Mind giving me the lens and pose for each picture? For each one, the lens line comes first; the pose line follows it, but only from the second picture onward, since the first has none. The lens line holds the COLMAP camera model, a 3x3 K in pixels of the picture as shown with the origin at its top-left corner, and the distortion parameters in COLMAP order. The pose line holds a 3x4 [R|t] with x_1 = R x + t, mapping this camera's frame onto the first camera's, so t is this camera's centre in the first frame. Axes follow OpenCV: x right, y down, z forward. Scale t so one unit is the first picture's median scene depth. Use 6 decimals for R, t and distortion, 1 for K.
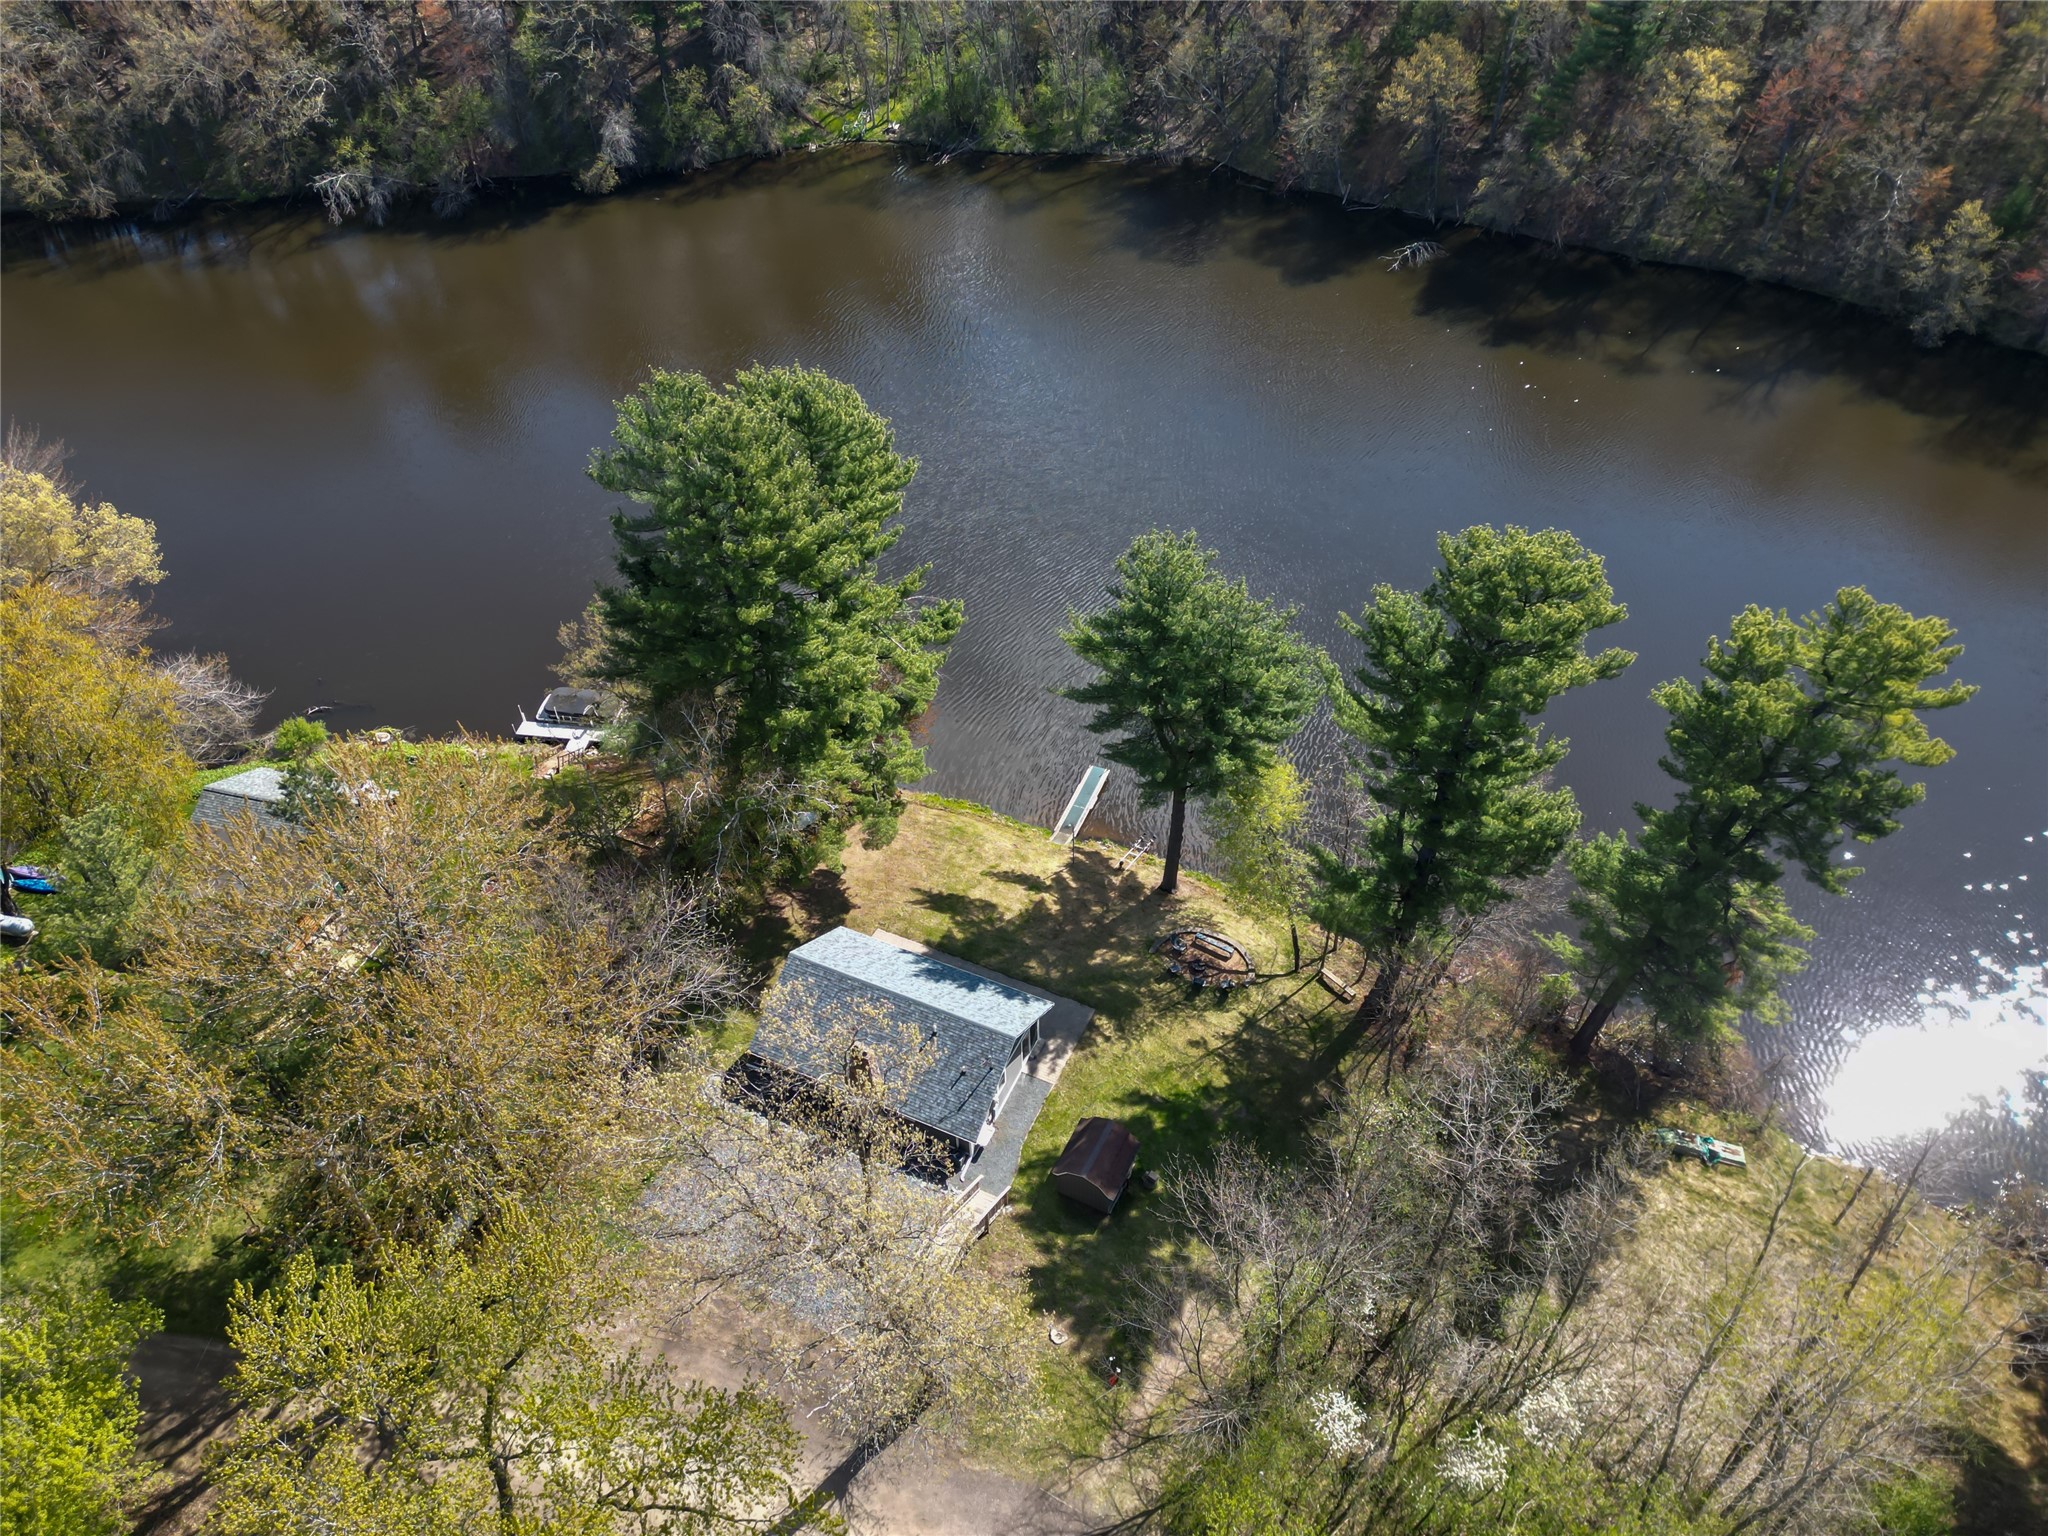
lens RADIAL K [[1417.1, 0, 1016.4], [0, 1417.1, 759.4], [0, 0, 1]] dist [0.085480, -0.077436]
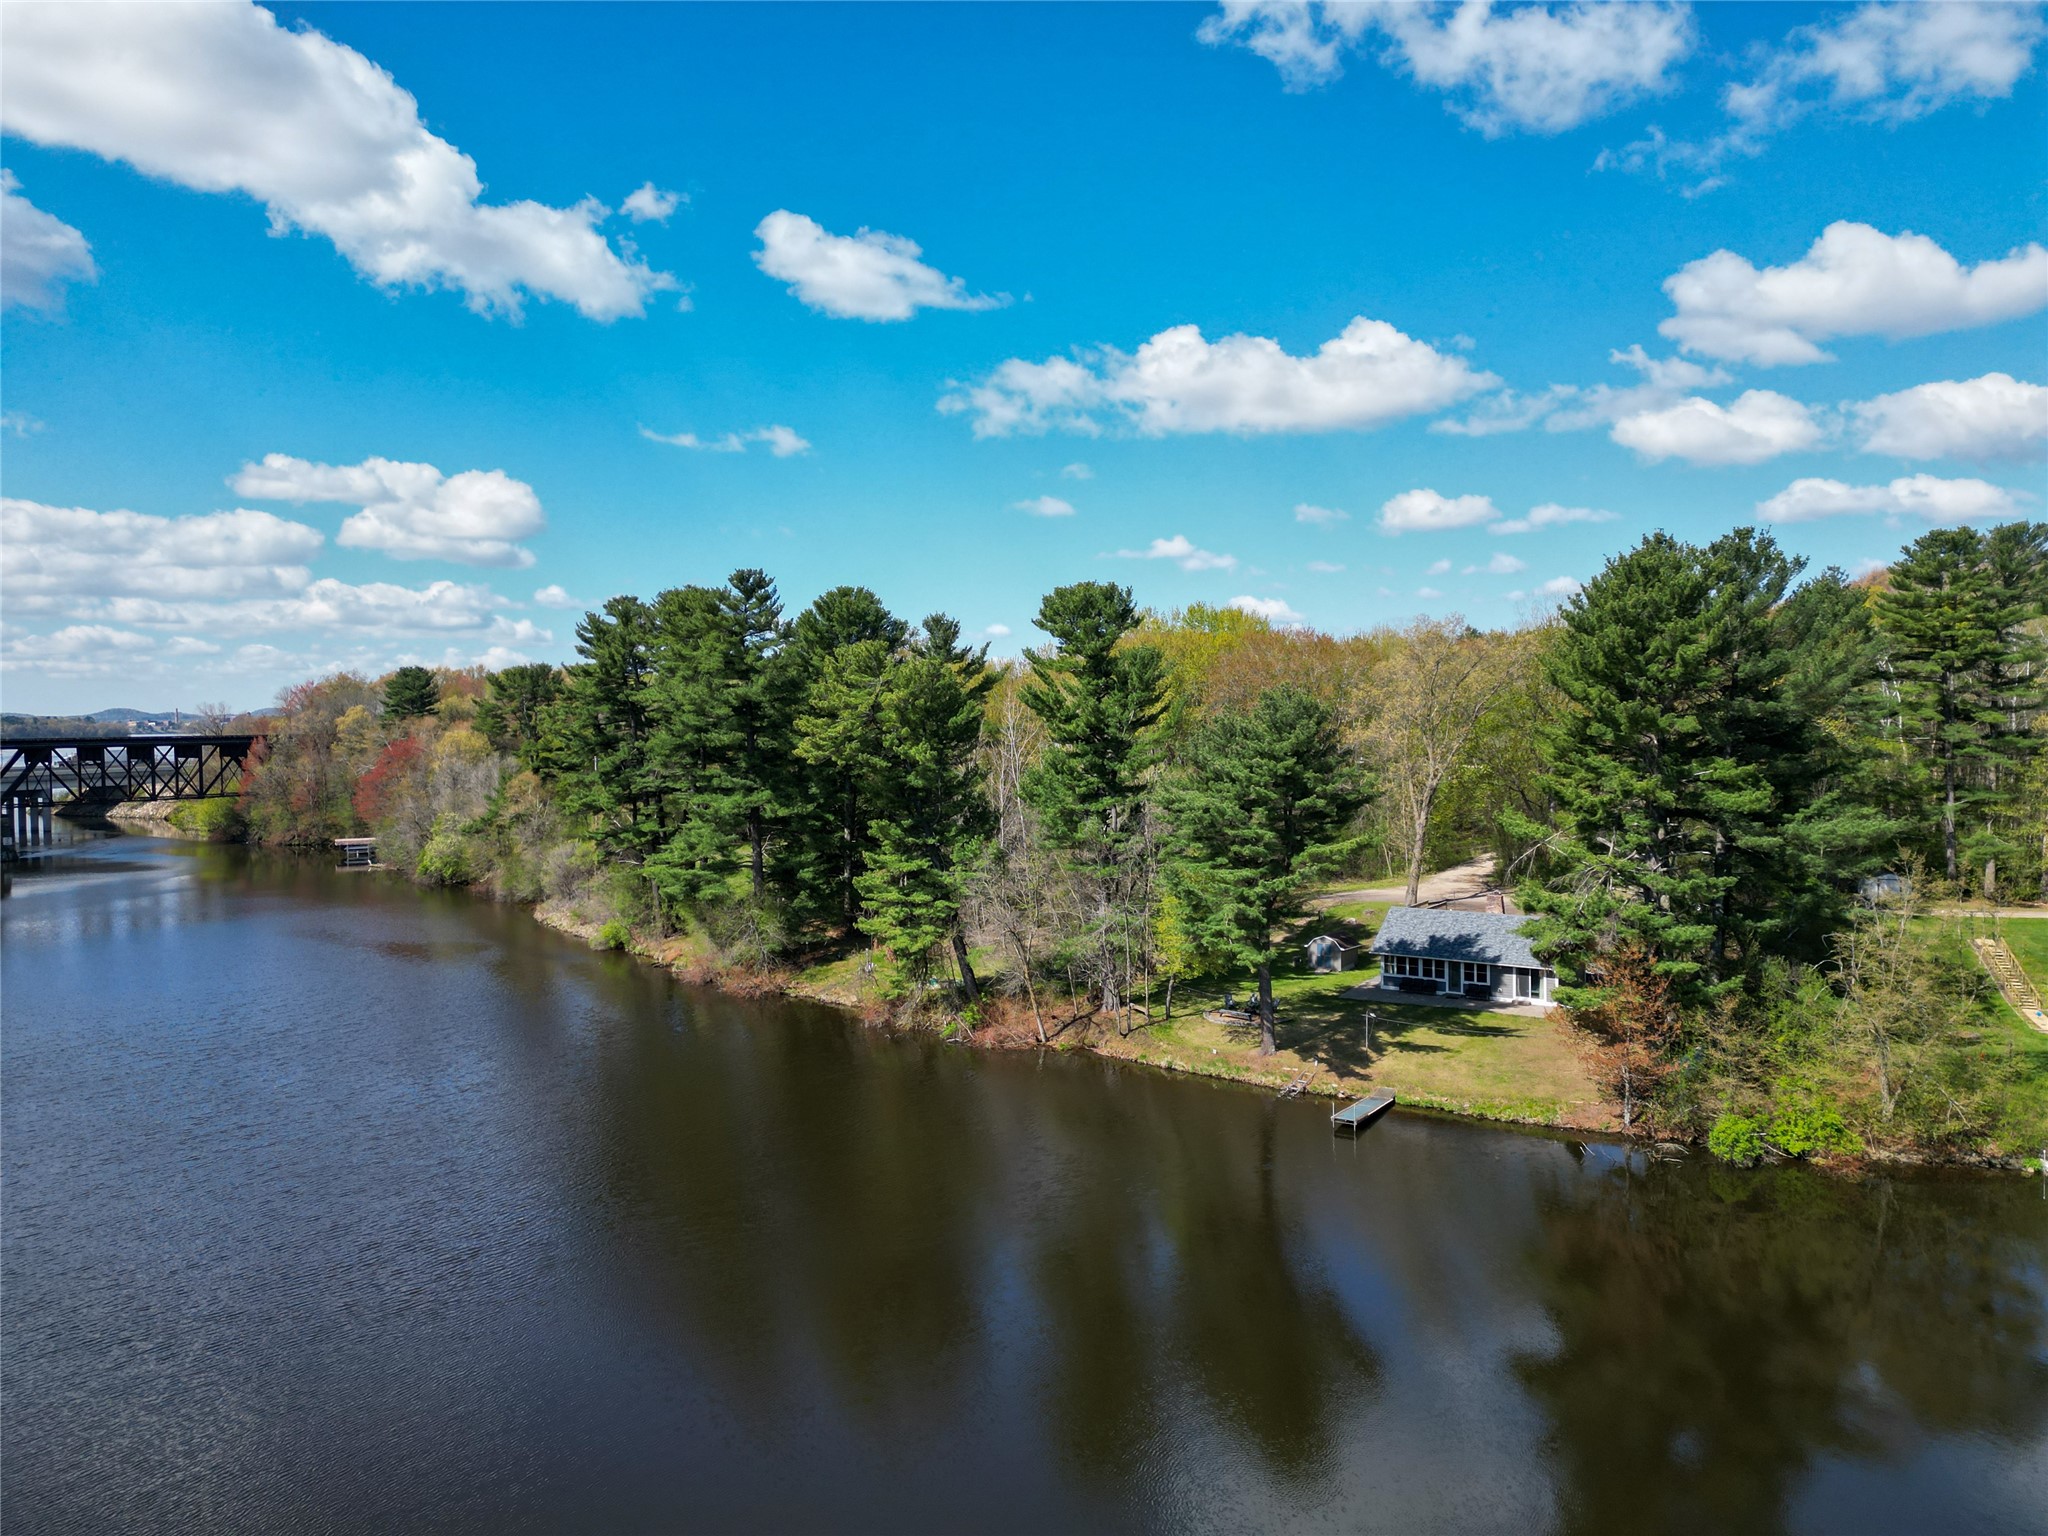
lens RADIAL K [[1417.1, 0, 1025.4], [0, 1417.1, 761.5], [0, 0, 1]] dist [0.085480, -0.077436]
pose [[-0.988064, 0.034118, 0.150217, 0.128830], [0.128415, 0.721032, 0.680899, -0.857326], [-0.085080, 0.692062, -0.716807, 1.743902]]
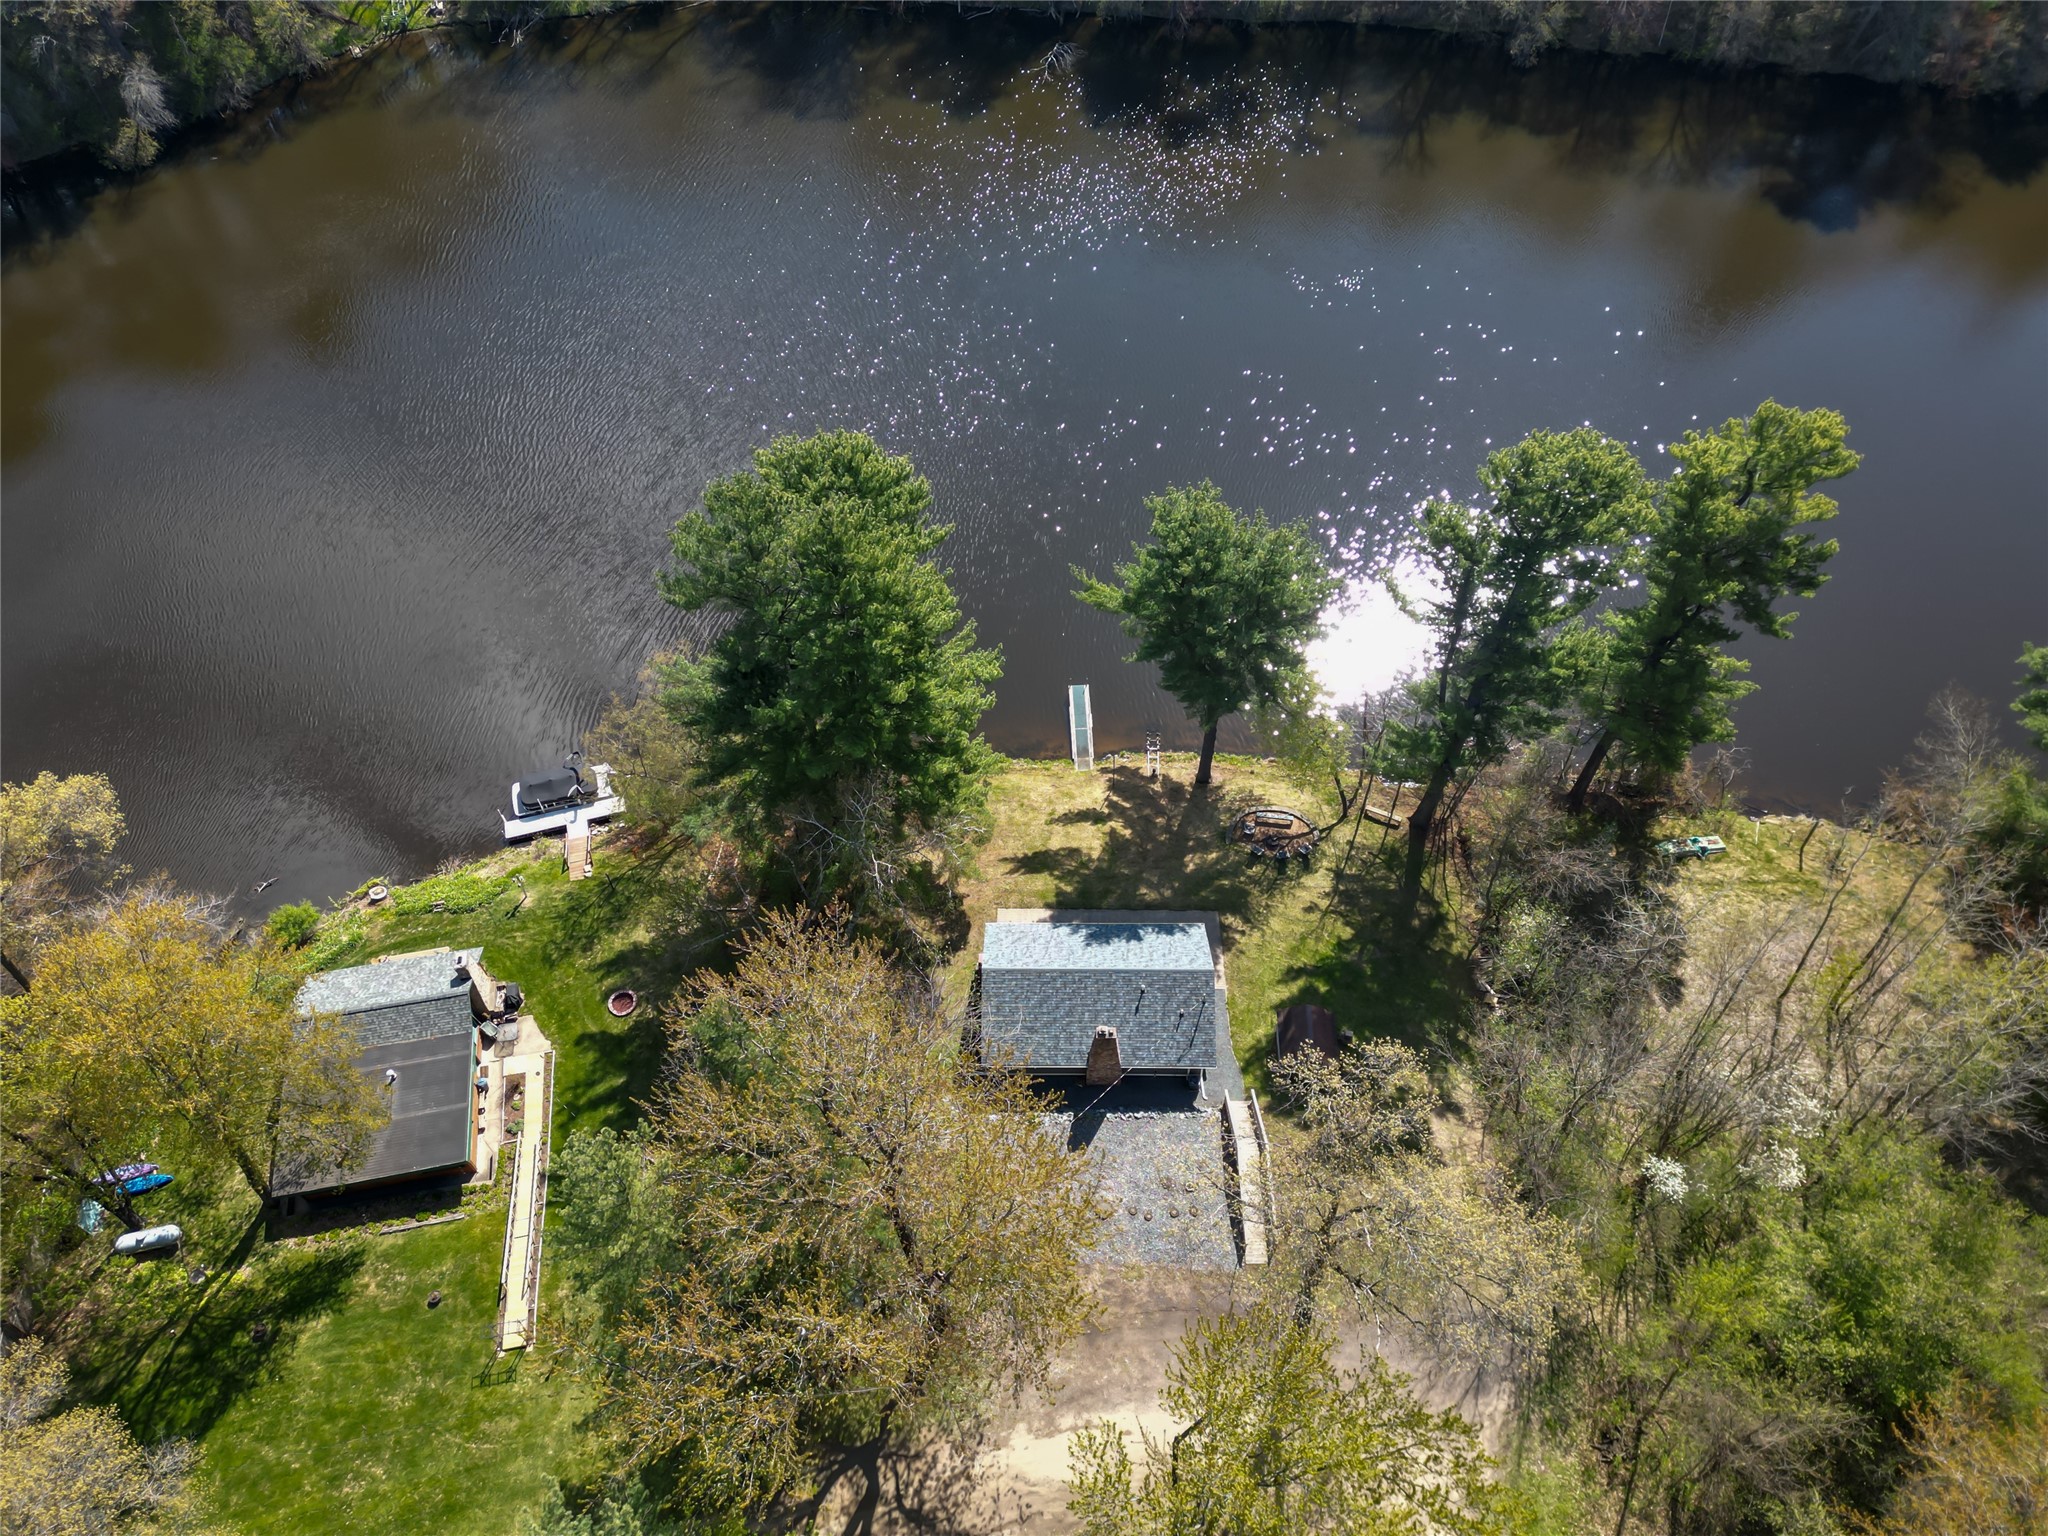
lens RADIAL K [[1417.1, 0, 1012.2], [0, 1417.1, 765.4], [0, 0, 1]] dist [0.085480, -0.077436]
pose [[0.910415, -0.329813, 0.249737, -0.328977], [0.282115, 0.936491, 0.208318, -0.209434], [-0.302582, -0.119201, 0.945640, -0.008281]]
